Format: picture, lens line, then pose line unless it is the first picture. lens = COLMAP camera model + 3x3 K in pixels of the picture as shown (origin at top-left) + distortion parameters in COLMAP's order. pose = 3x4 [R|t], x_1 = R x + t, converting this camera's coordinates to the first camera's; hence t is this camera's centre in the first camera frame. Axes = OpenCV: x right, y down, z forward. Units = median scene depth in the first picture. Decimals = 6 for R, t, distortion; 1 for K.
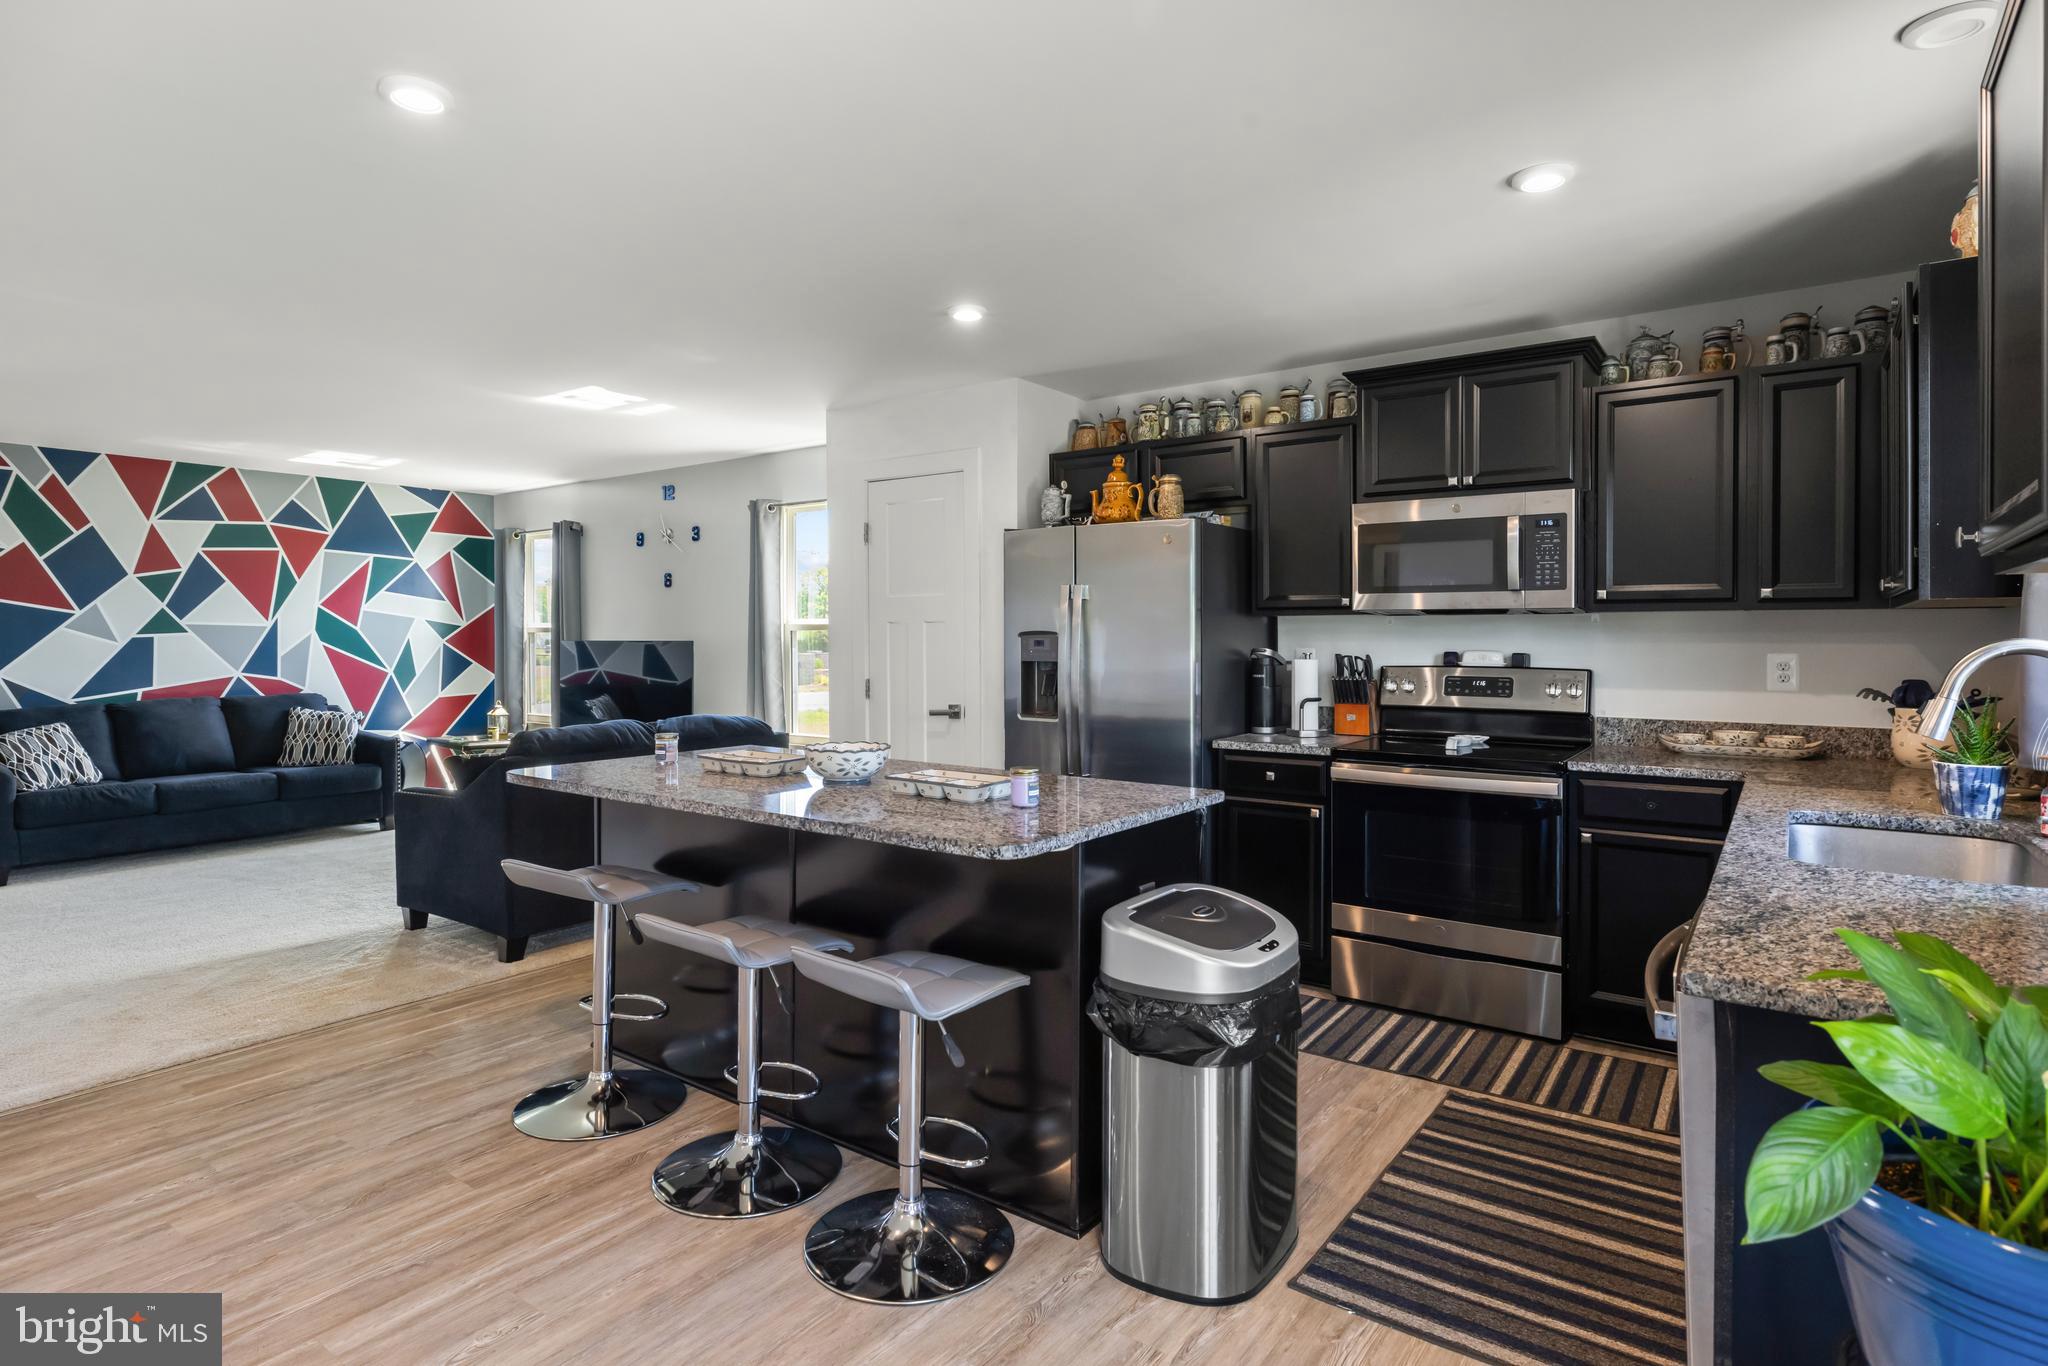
lens RADIAL K [[1063.1, 0, 1022.1], [0, 1063.1, 641.0], [0, 0, 1]] dist [-0.000030, 0.000909]
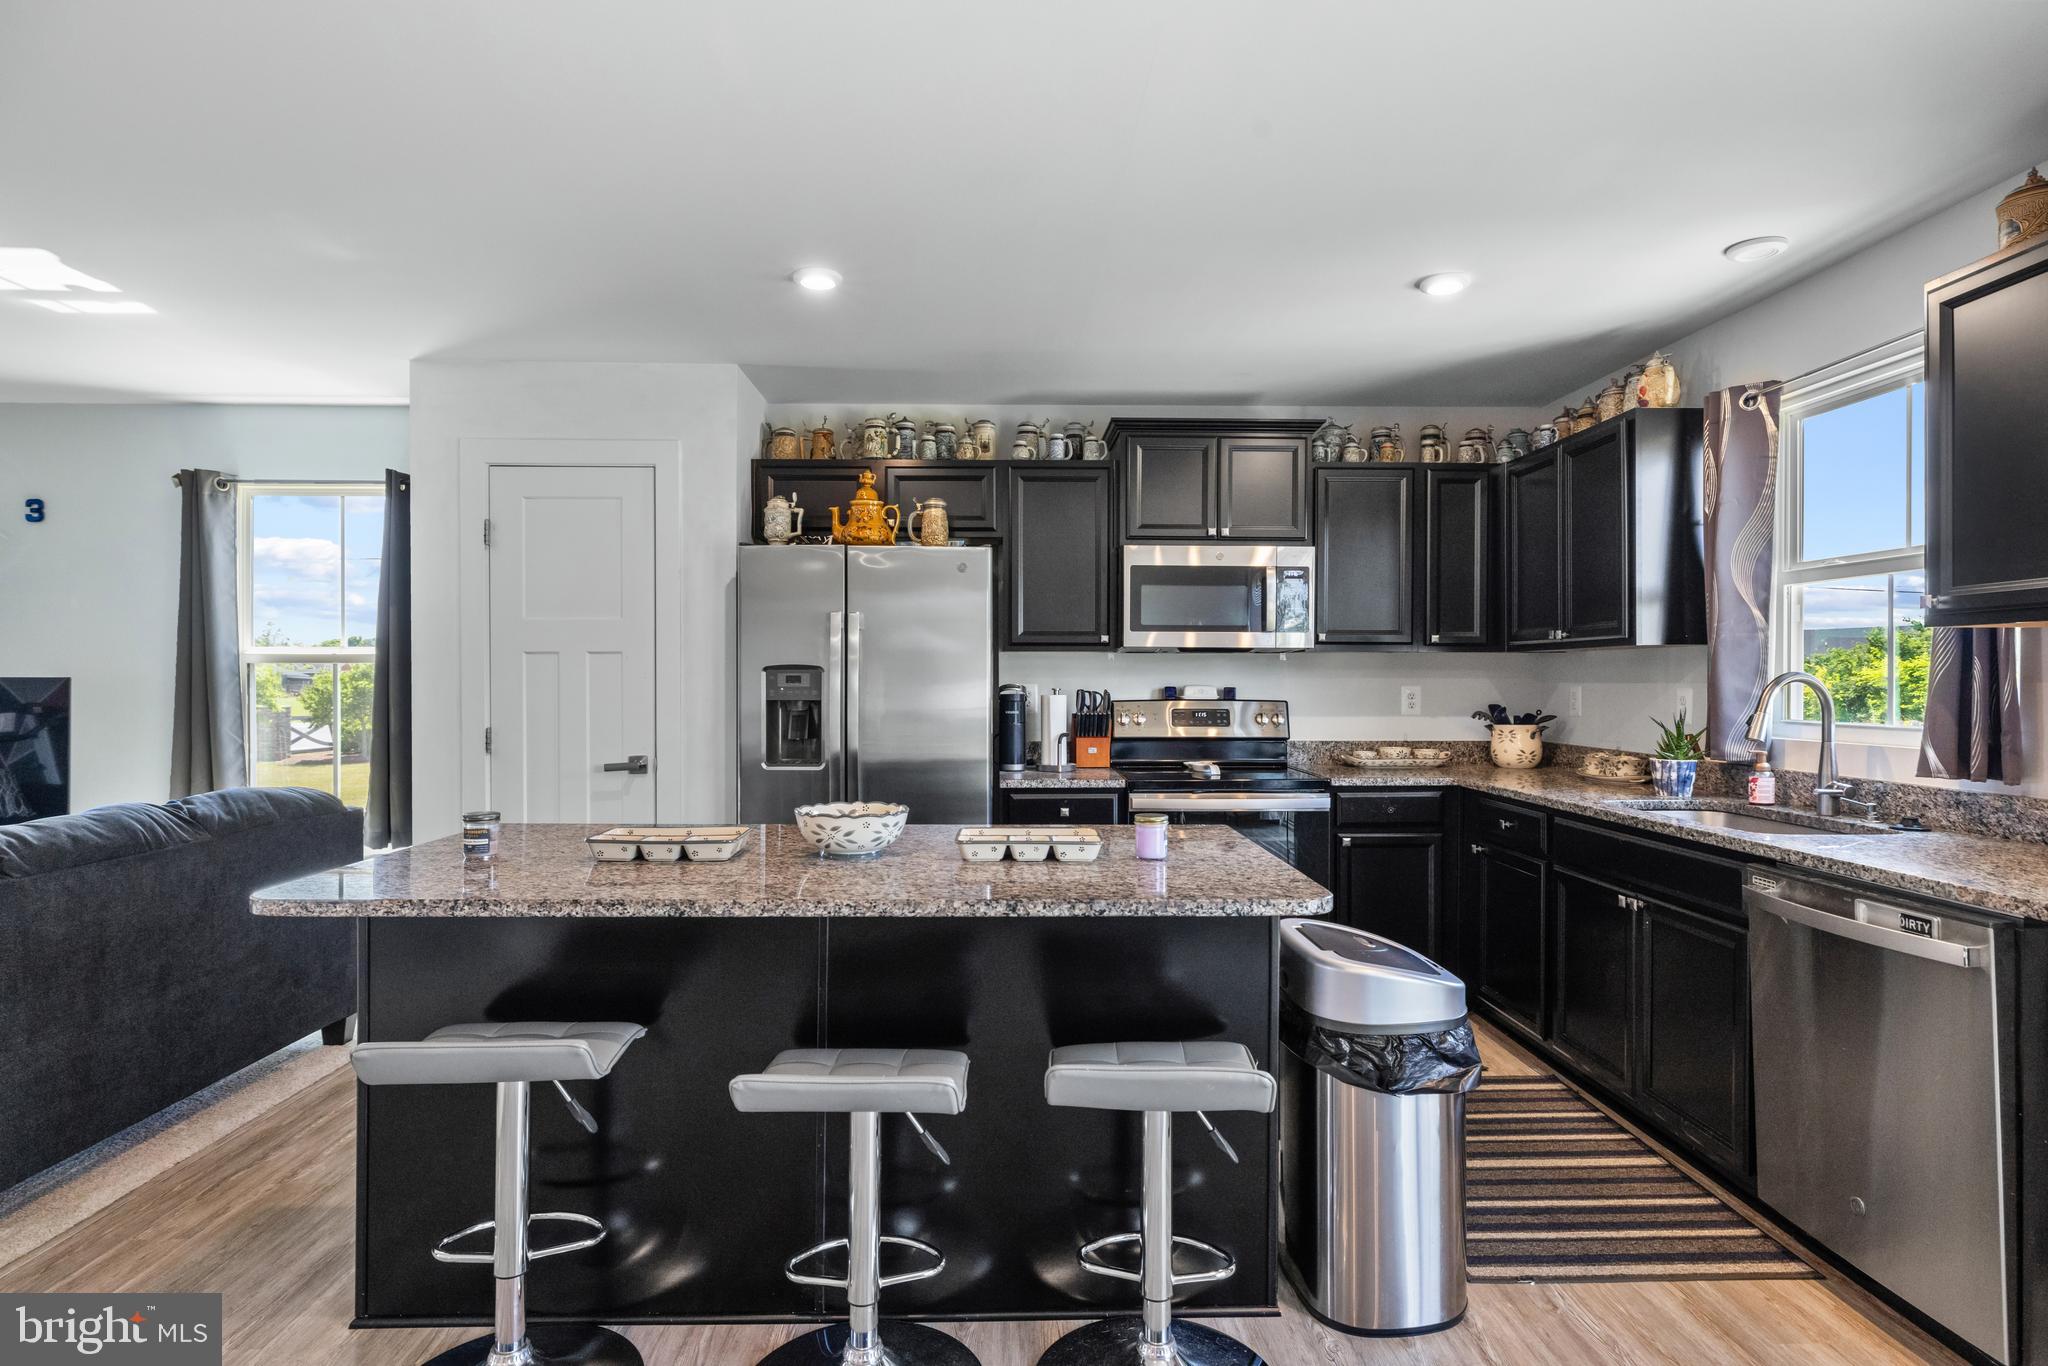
lens RADIAL K [[1068.4, 0, 1023.8], [0, 1068.4, 677.0], [0, 0, 1]] dist [-0.000371, 0.000472]
pose [[0.794008, 0.001258, 0.607906, -0.337511], [0.001418, 0.999991, -0.003922, 0.003873], [-0.607906, 0.003976, 0.793999, 0.191050]]
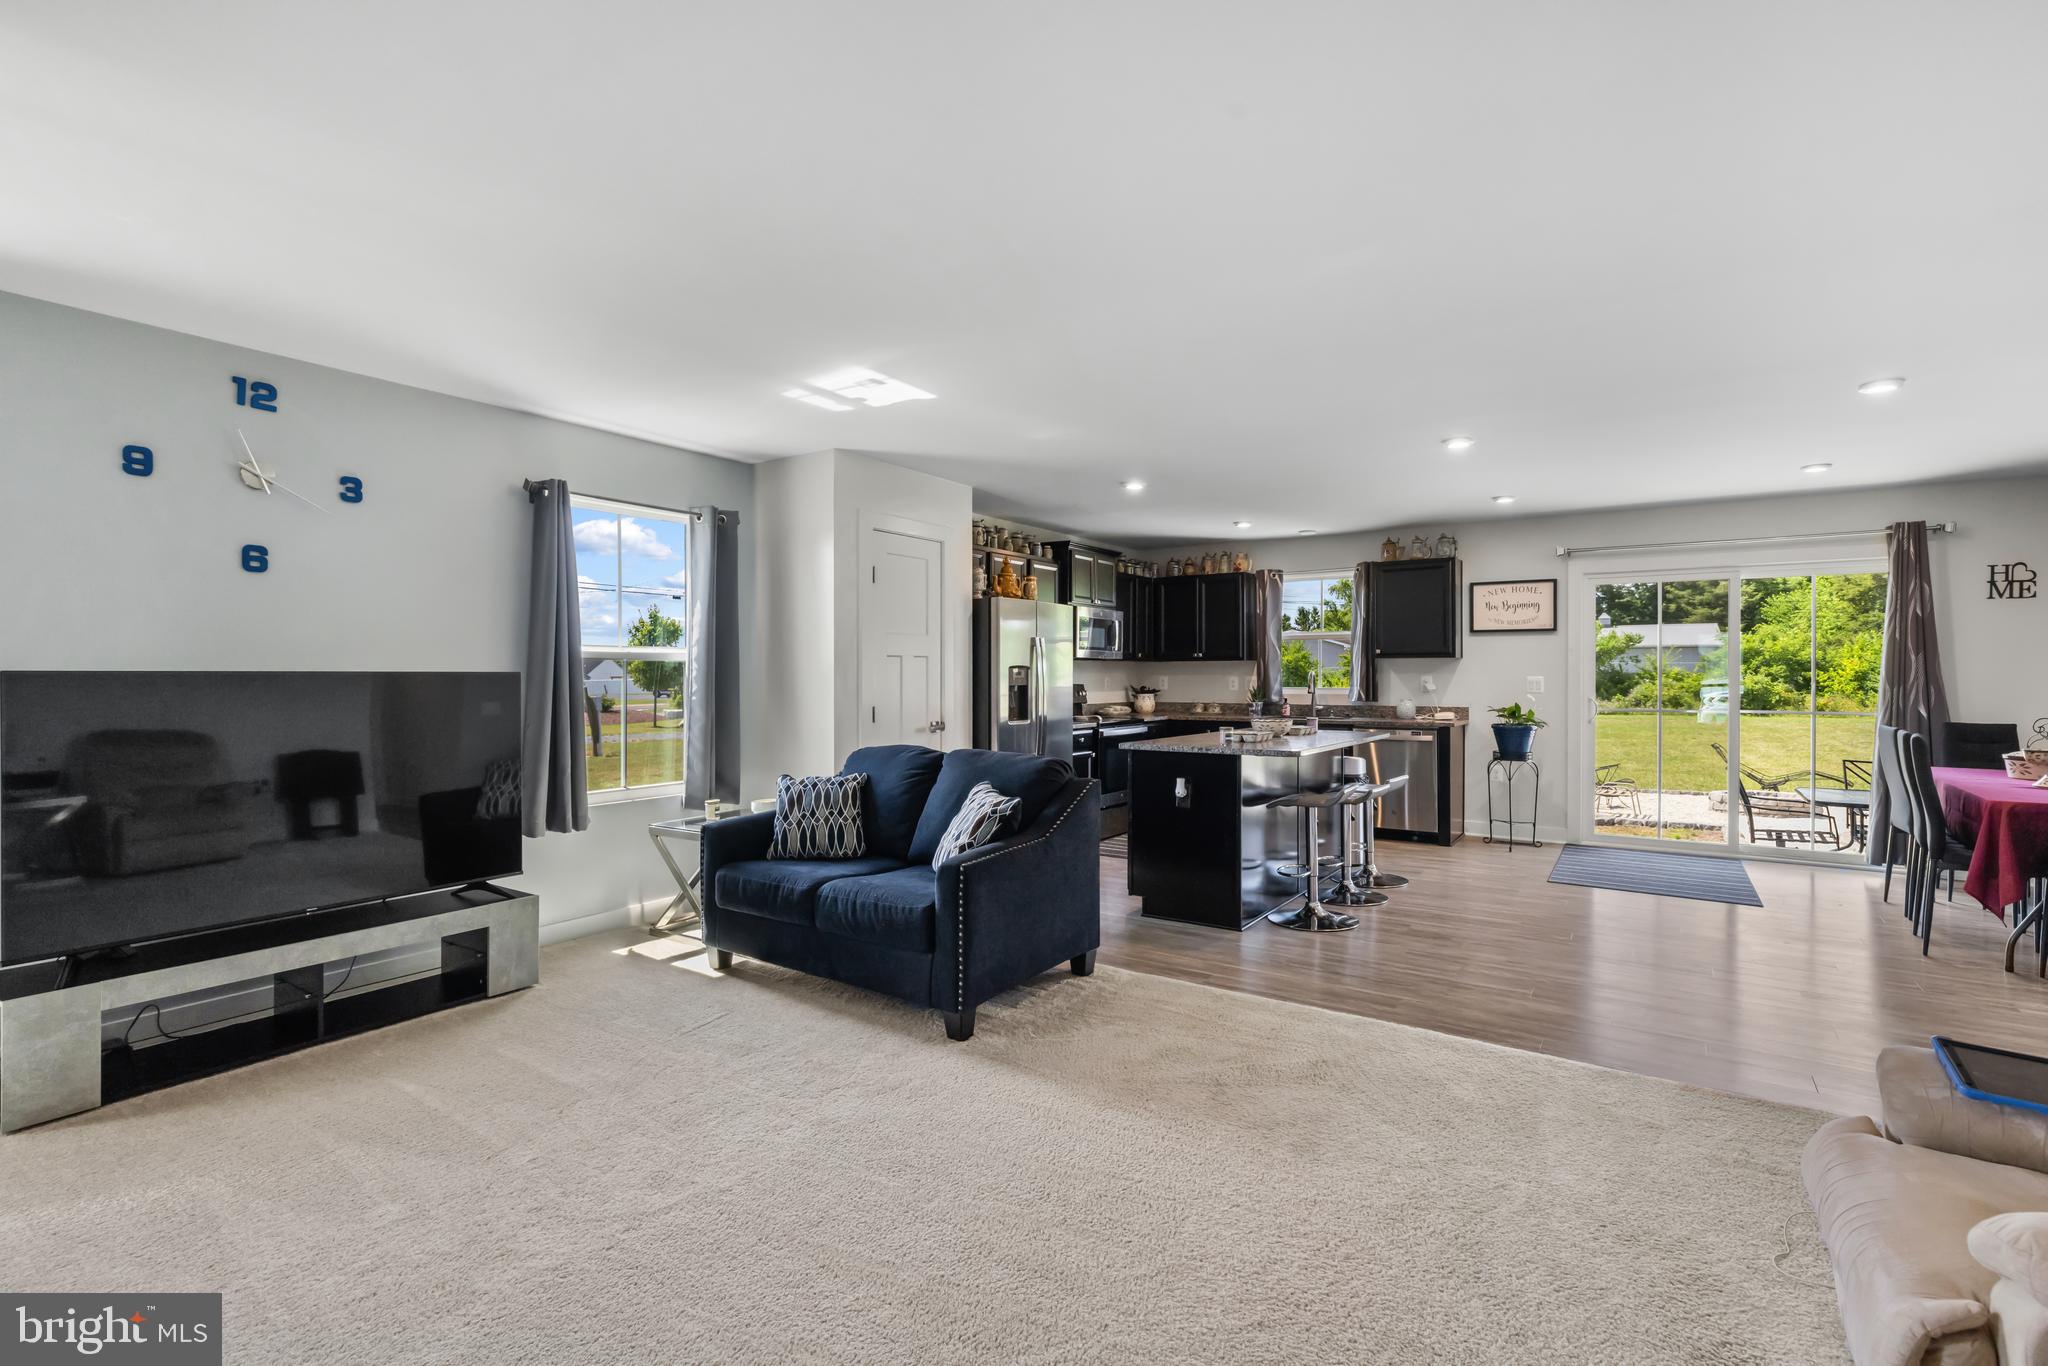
lens RADIAL K [[933.4, 0, 1022.5], [0, 933.4, 677.0], [0, 0, 1]] dist [0.004177, 0.000442]
pose [[-0.031399, -0.000916, 0.999507, -1.250391], [0.005892, 0.999982, 0.001102, 0.005577], [-0.999490, 0.005923, -0.031393, 0.970664]]
